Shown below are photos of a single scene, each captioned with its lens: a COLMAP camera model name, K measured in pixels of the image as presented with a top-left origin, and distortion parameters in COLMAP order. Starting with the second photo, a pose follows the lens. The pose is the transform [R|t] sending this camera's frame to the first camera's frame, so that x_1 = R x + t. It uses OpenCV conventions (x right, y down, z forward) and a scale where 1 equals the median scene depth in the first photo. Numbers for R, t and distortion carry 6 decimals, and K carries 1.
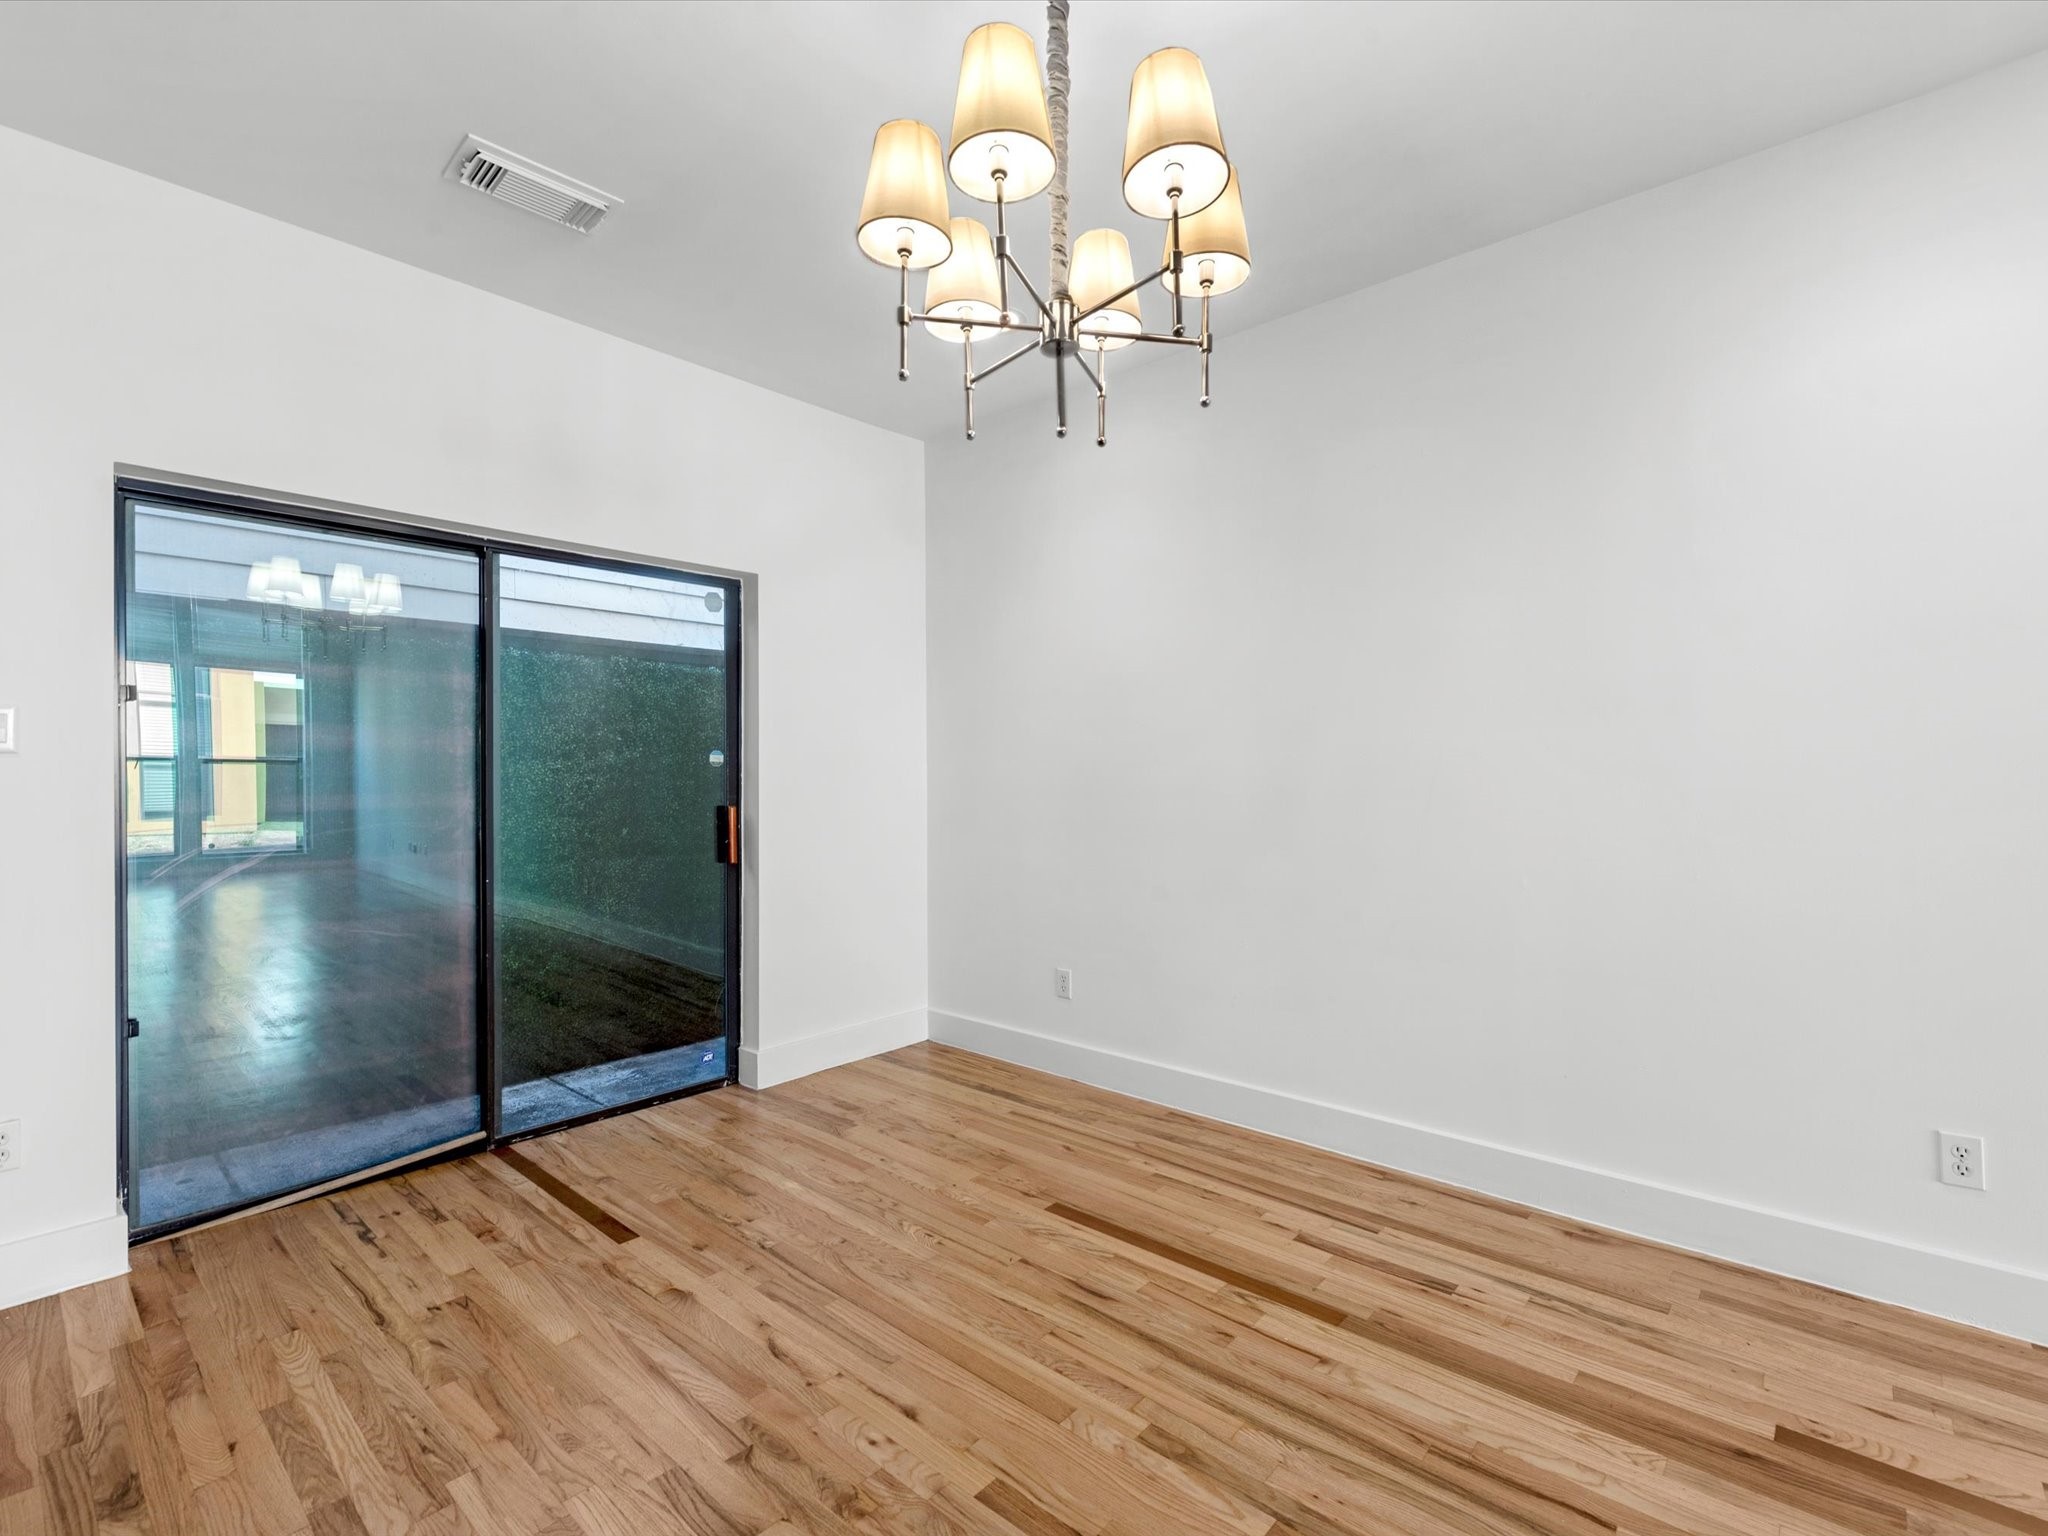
lens RADIAL K [[945.2, 0, 1022.4], [0, 945.2, 771.0], [0, 0, 1]] dist [-0.005087, -0.000053]
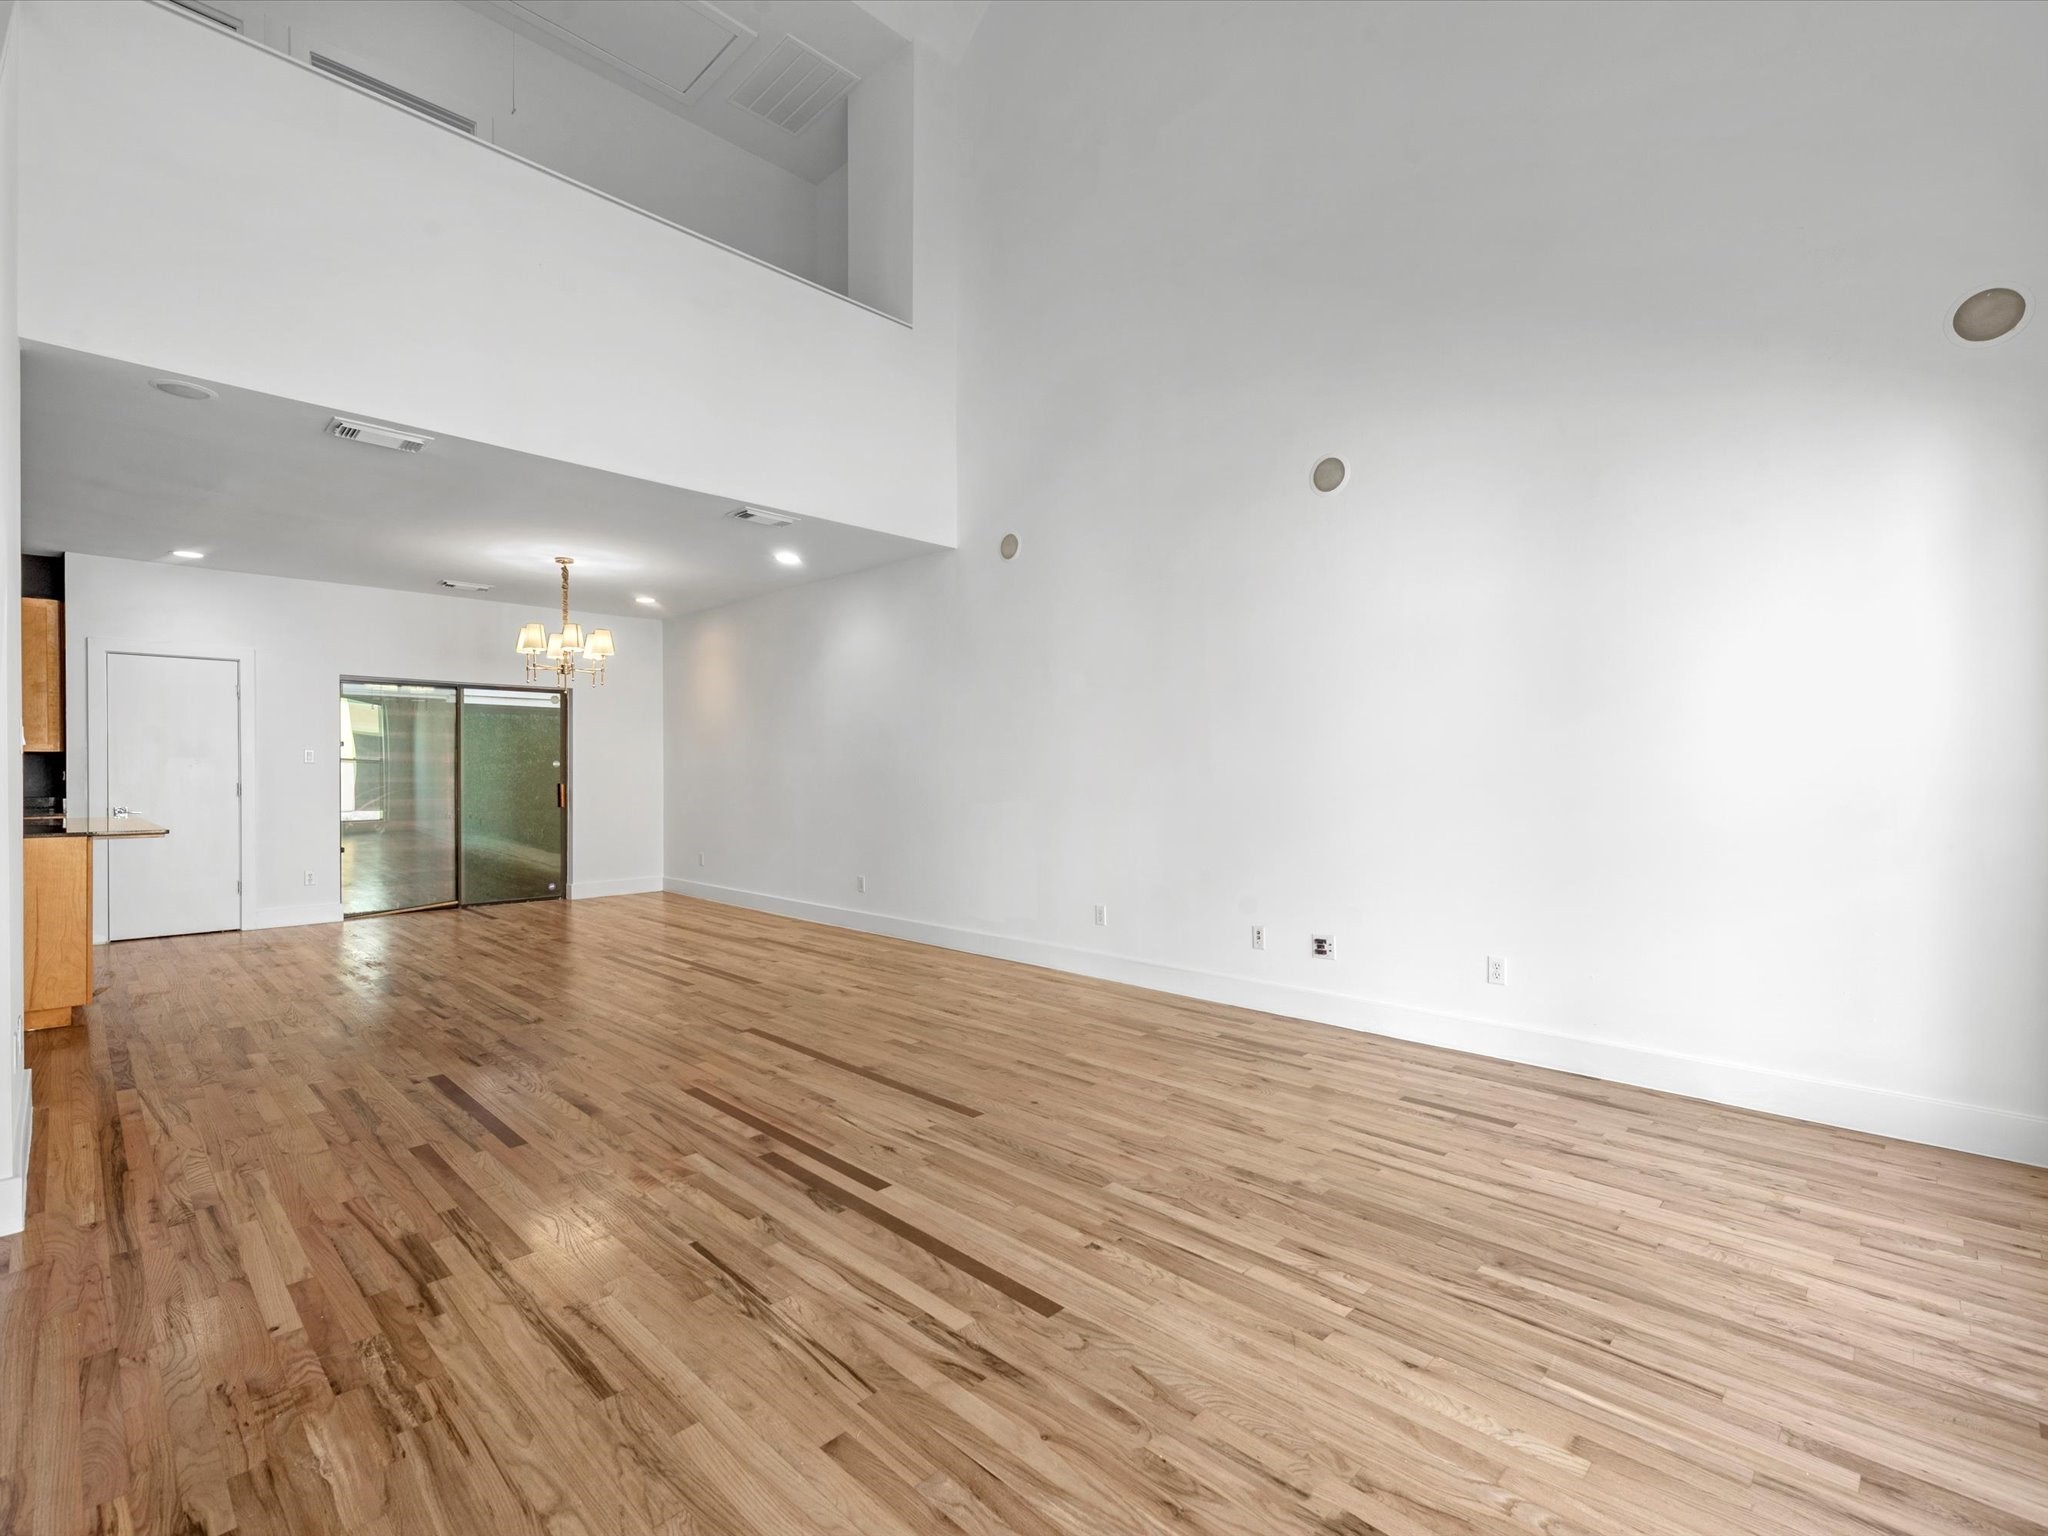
lens RADIAL K [[945.2, 0, 1026.6], [0, 945.2, 782.3], [0, 0, 1]] dist [-0.005087, -0.000053]
pose [[0.998956, 0.005095, -0.045390, 1.496055], [-0.004519, 0.999908, 0.012787, -0.002883], [0.045451, -0.012569, 0.998888, -2.064150]]
